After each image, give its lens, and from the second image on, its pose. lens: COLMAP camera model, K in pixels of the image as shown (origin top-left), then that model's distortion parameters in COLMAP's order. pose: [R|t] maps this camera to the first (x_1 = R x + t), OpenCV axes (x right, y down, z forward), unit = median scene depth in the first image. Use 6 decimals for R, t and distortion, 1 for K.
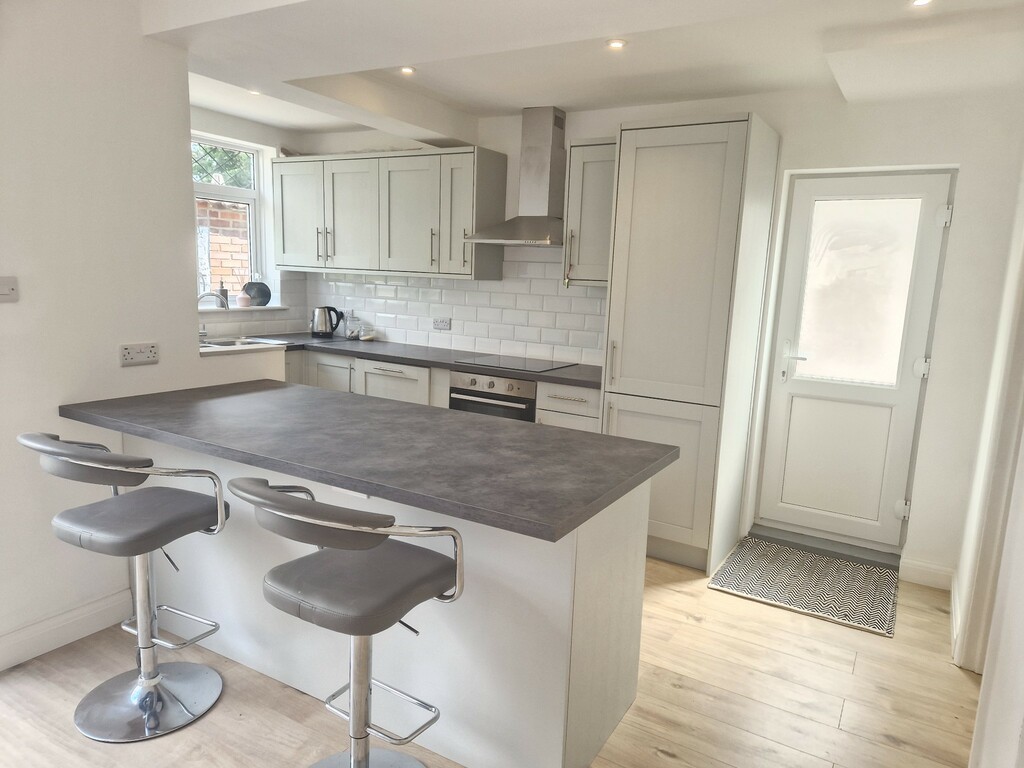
lens RADIAL K [[683.8, 0, 514.2], [0, 683.8, 380.8], [0, 0, 1]] dist [0.107110, -0.093360]
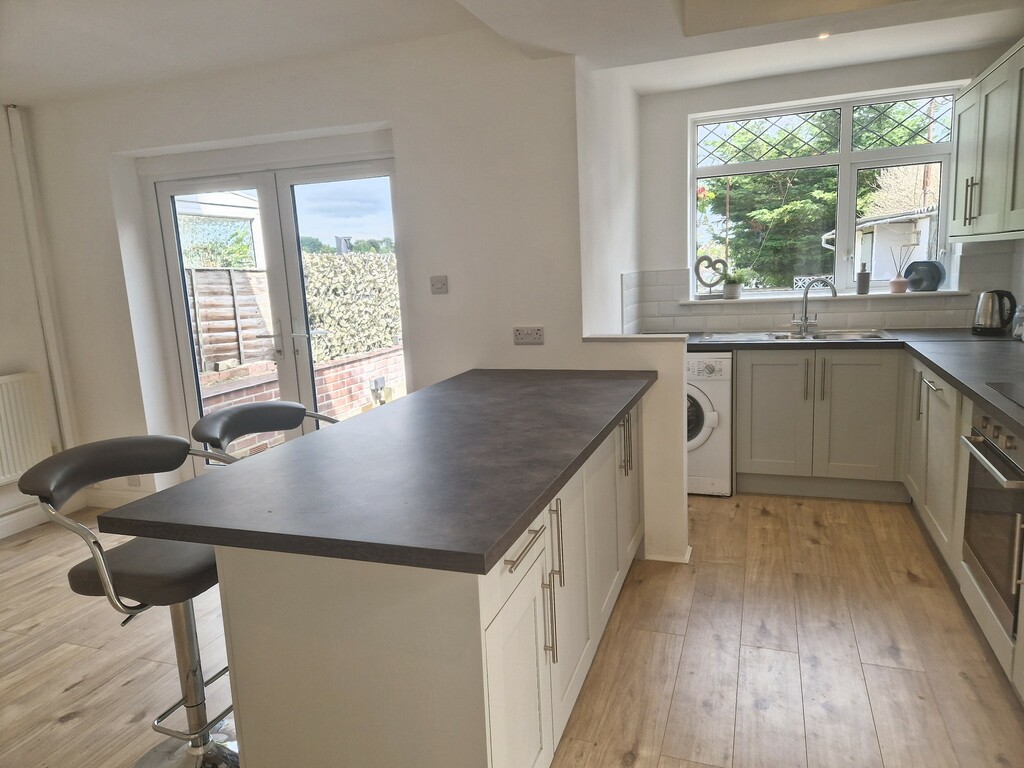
lens RADIAL K [[683.8, 0, 514.2], [0, 683.8, 380.8], [0, 0, 1]] dist [0.107110, -0.093360]
pose [[0.188009, 0.113112, -0.975632, 0.412210], [-0.098272, 0.990528, 0.095902, -0.046732], [0.977239, 0.077847, 0.197343, 0.486921]]
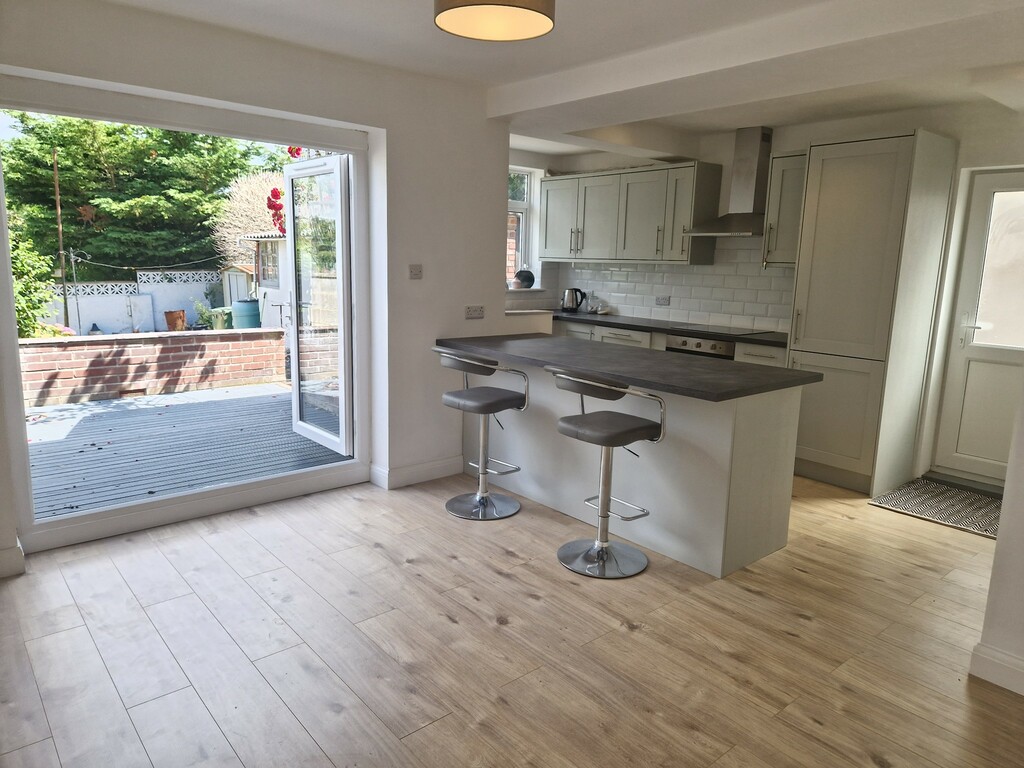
lens RADIAL K [[683.8, 0, 514.2], [0, 683.8, 380.8], [0, 0, 1]] dist [0.107110, -0.093360]
pose [[0.948654, 0.042310, -0.313473, 0.045238], [-0.039026, 0.999098, 0.016747, 0.062542], [0.313899, -0.003654, 0.949449, -0.339182]]
